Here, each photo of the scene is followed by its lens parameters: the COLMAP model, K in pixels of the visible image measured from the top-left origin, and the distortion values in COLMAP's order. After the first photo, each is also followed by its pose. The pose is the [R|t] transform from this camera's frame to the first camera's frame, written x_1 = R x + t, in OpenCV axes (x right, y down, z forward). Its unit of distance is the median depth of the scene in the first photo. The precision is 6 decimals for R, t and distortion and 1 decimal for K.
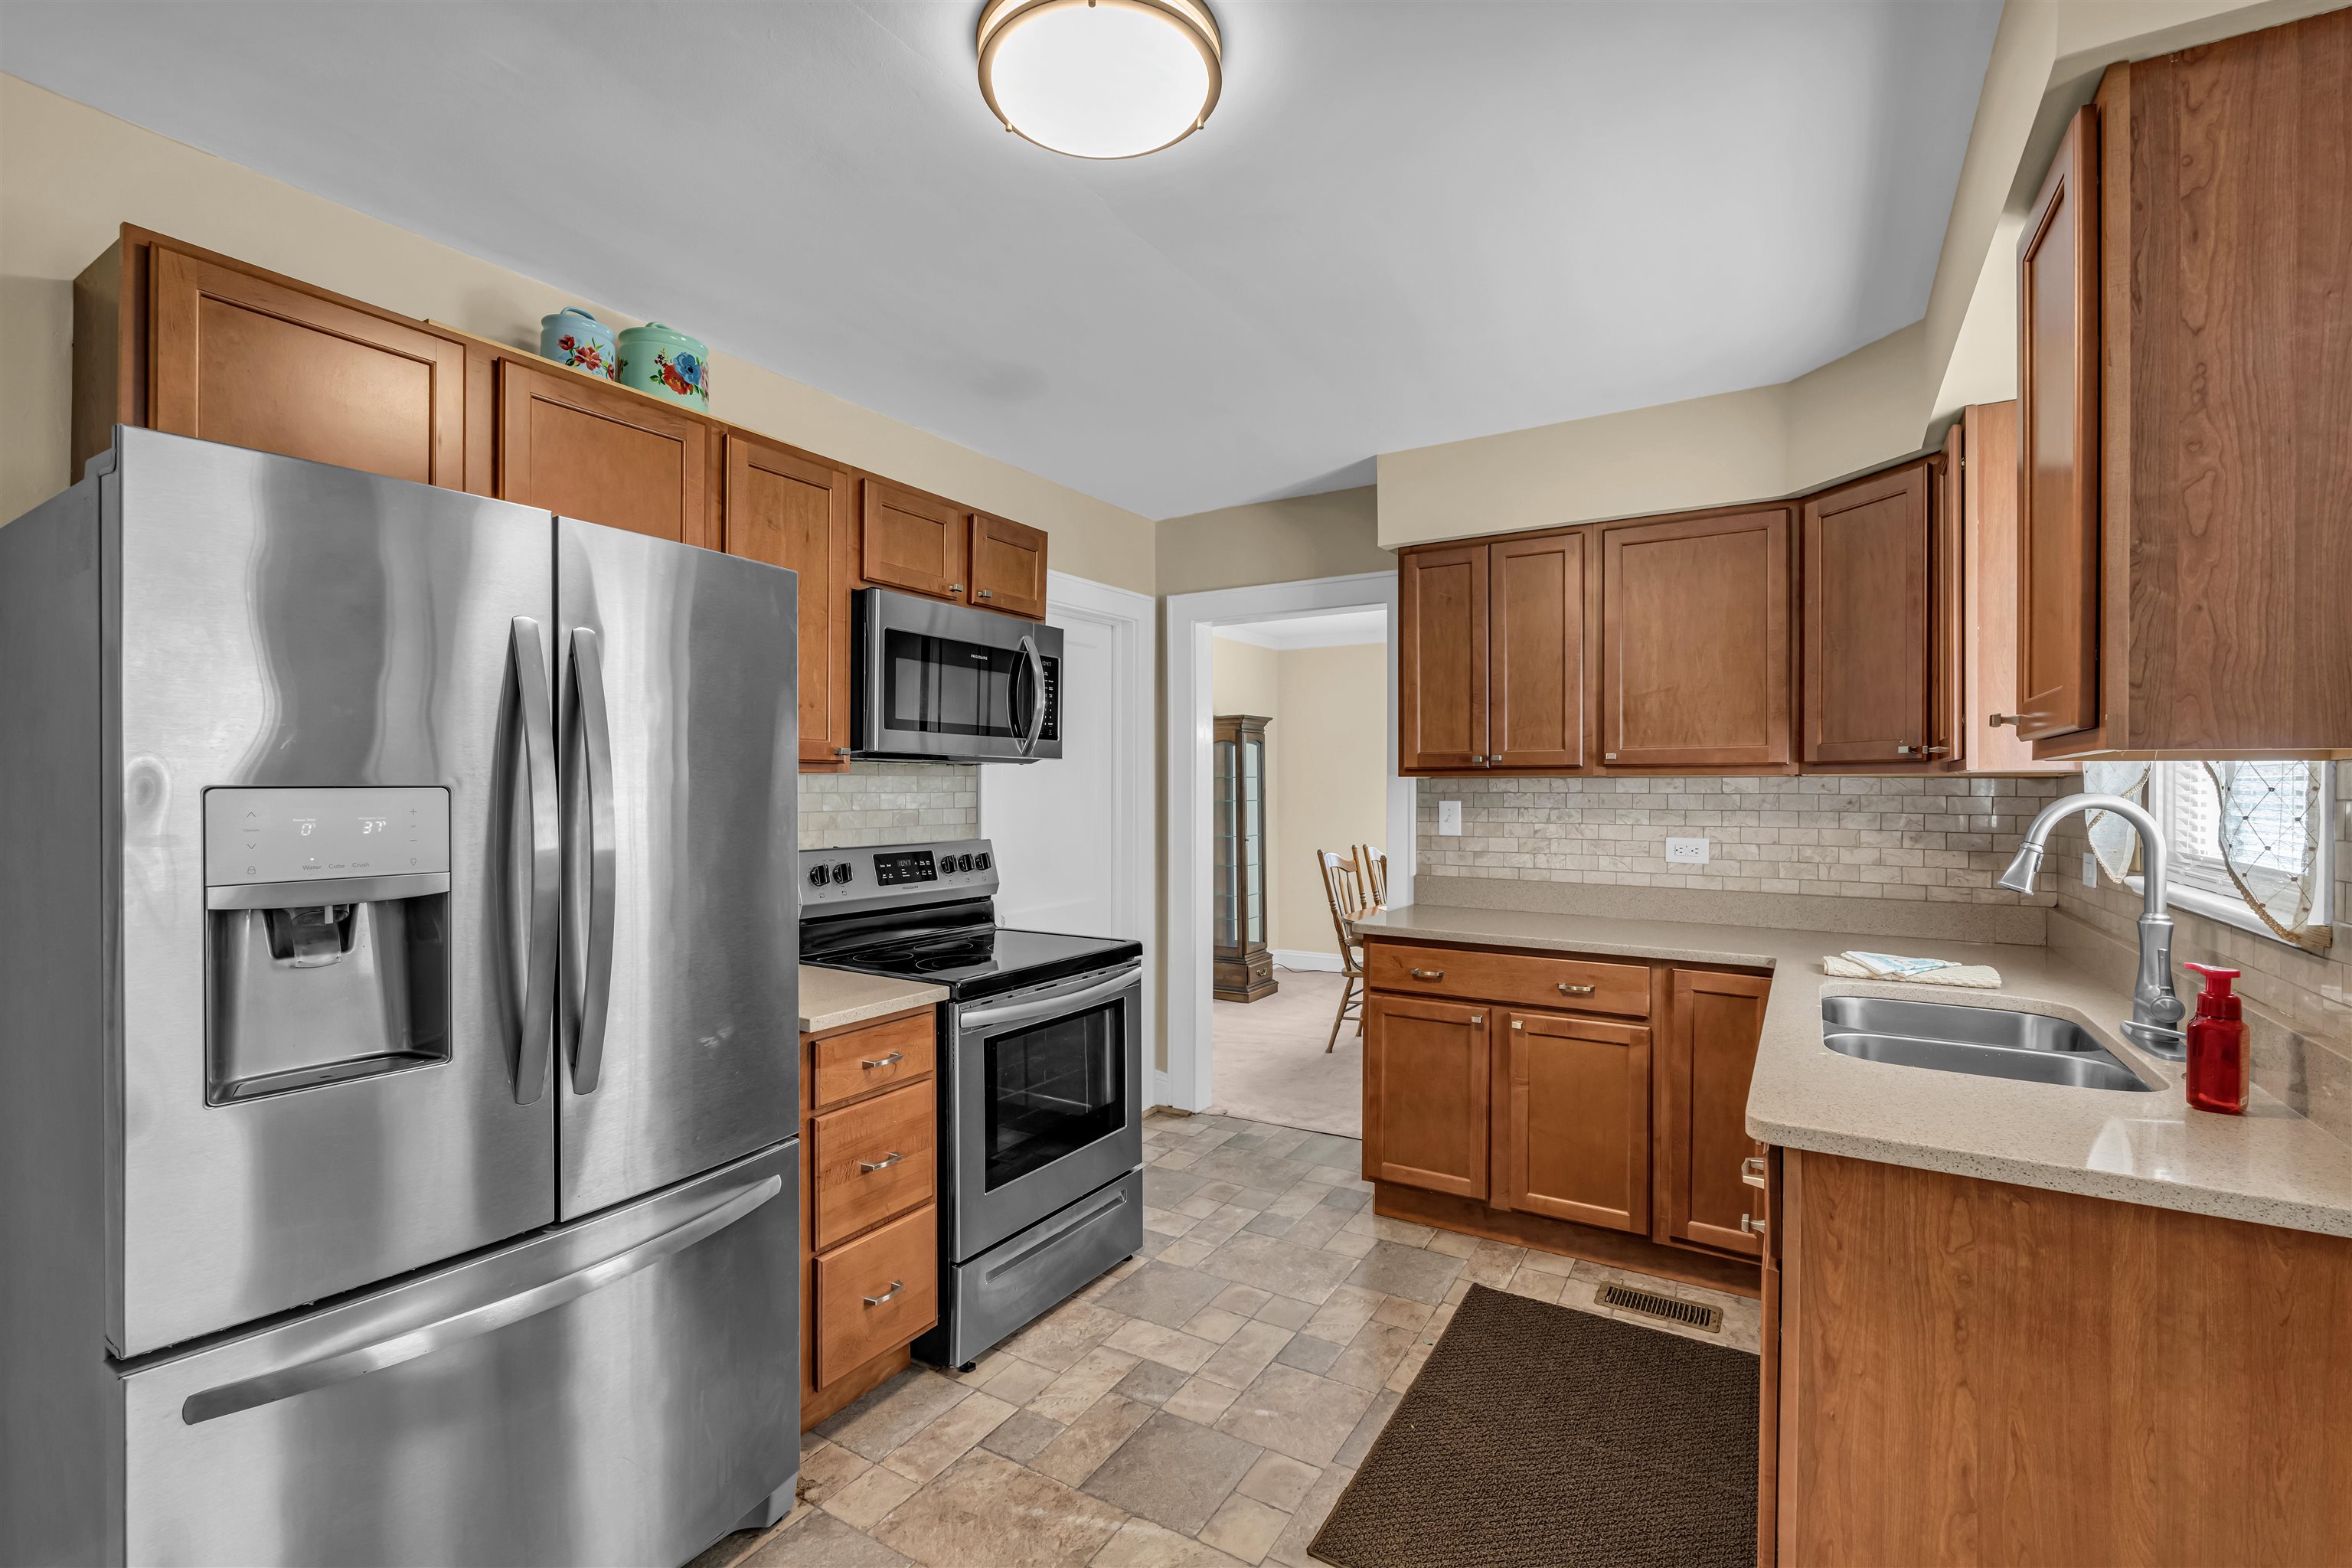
lens RADIAL K [[1026.9, 0, 1176.0], [0, 1026.9, 784.0], [0, 0, 1]] dist [-0.004635, -0.000148]
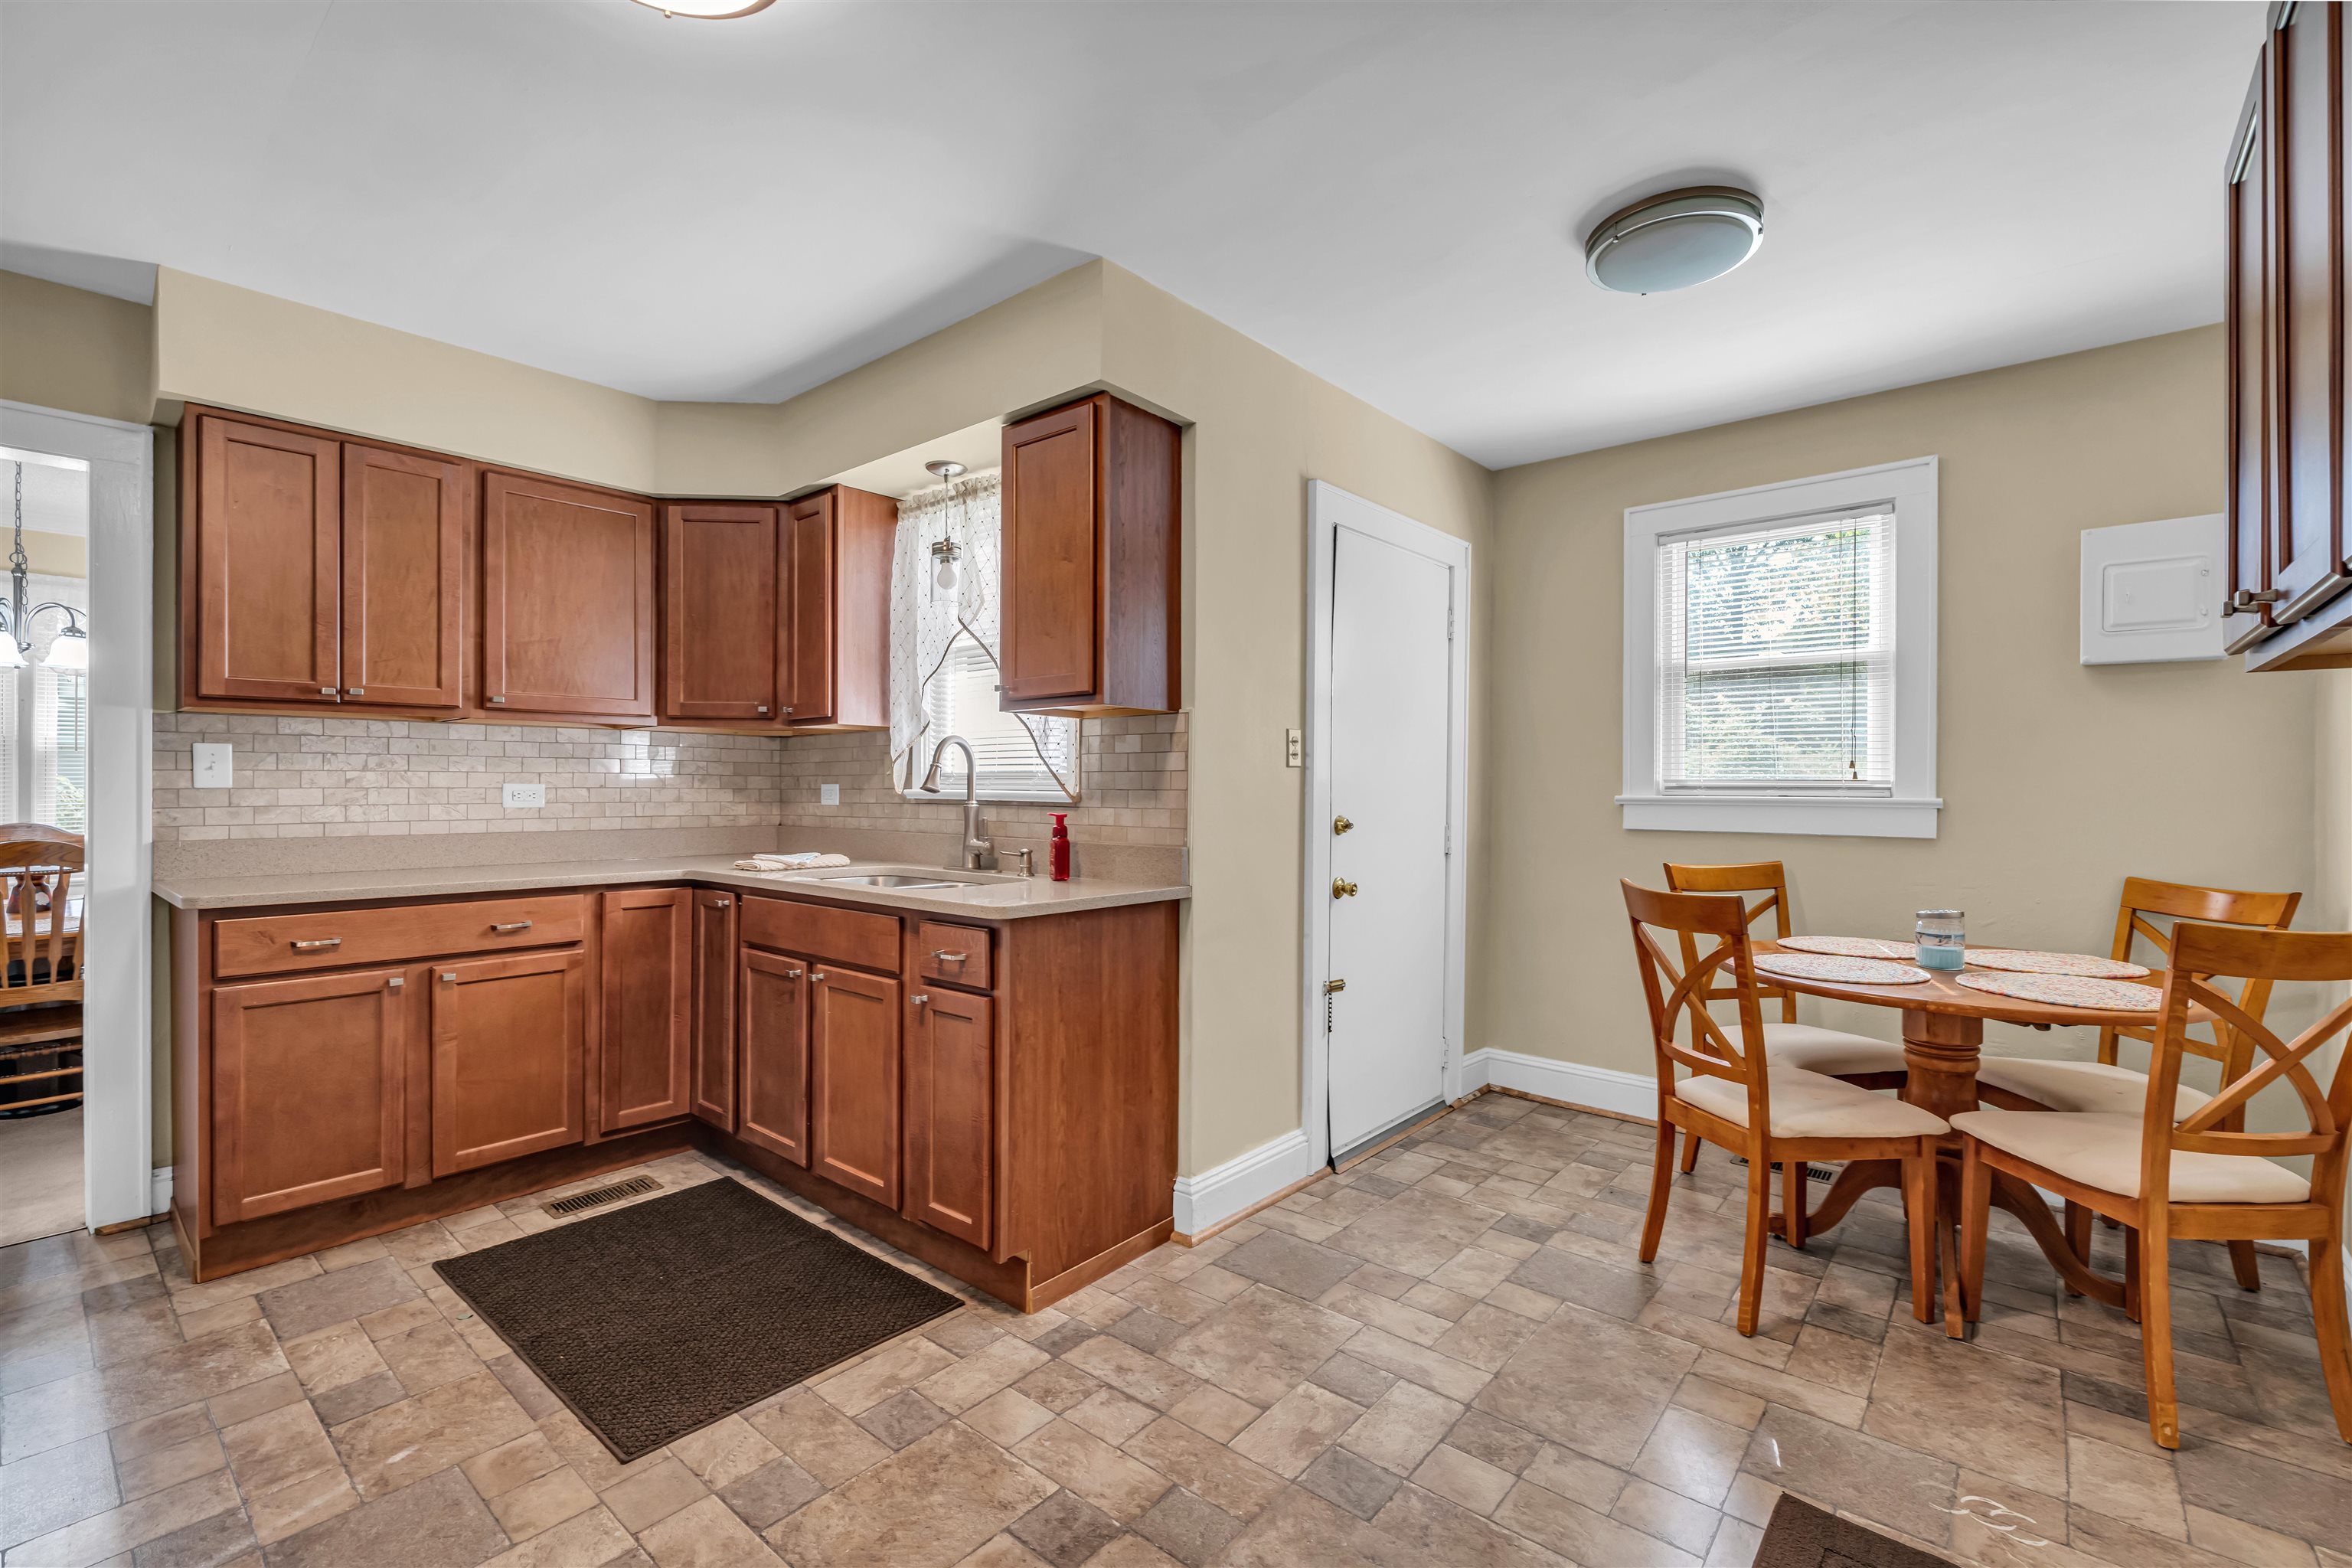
lens RADIAL K [[1026.9, 0, 1176.0], [0, 1026.9, 784.0], [0, 0, 1]] dist [-0.004635, -0.000148]
pose [[0.156237, -0.001471, 0.987718, -0.471742], [-0.006764, 0.999974, 0.002559, 0.049607], [-0.987696, -0.007080, 0.156223, 0.192498]]
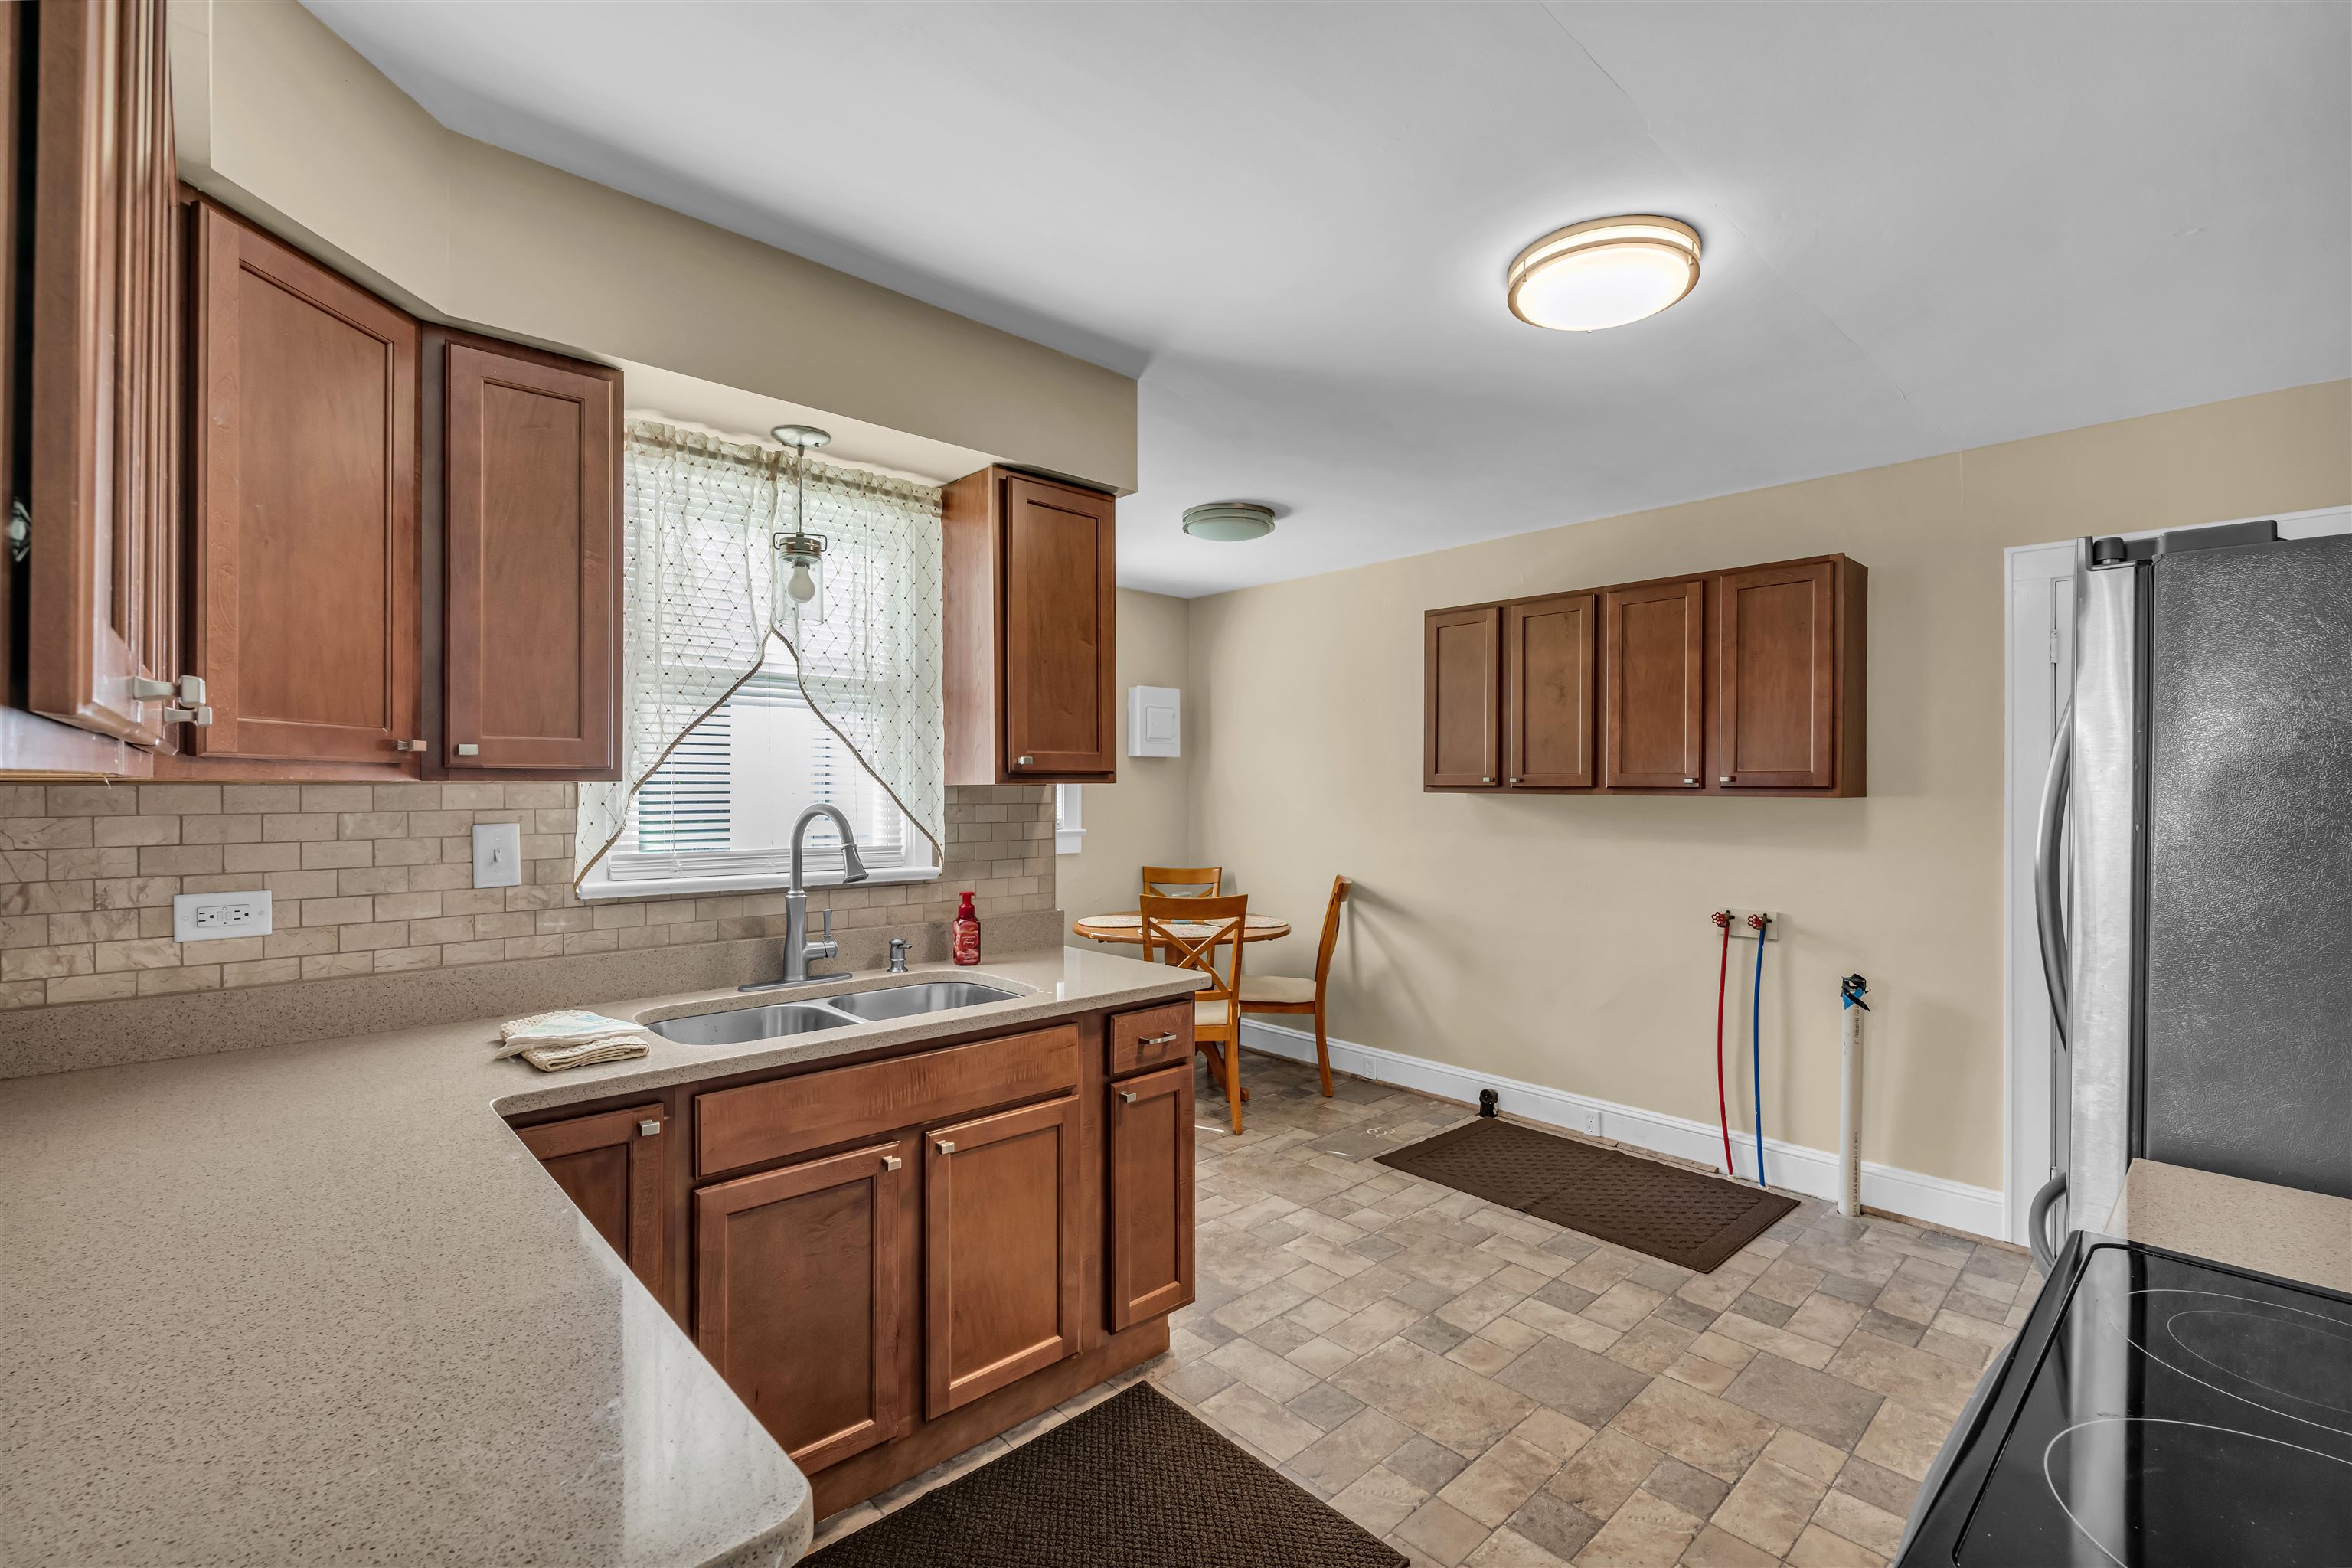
lens RADIAL K [[1026.9, 0, 1176.0], [0, 1026.9, 784.0], [0, 0, 1]] dist [-0.004635, -0.000148]
pose [[-0.964229, -0.004201, 0.265036, 0.054143], [-0.006582, 0.999946, -0.008097, -0.005353], [-0.264988, -0.009552, -0.964205, 1.248696]]
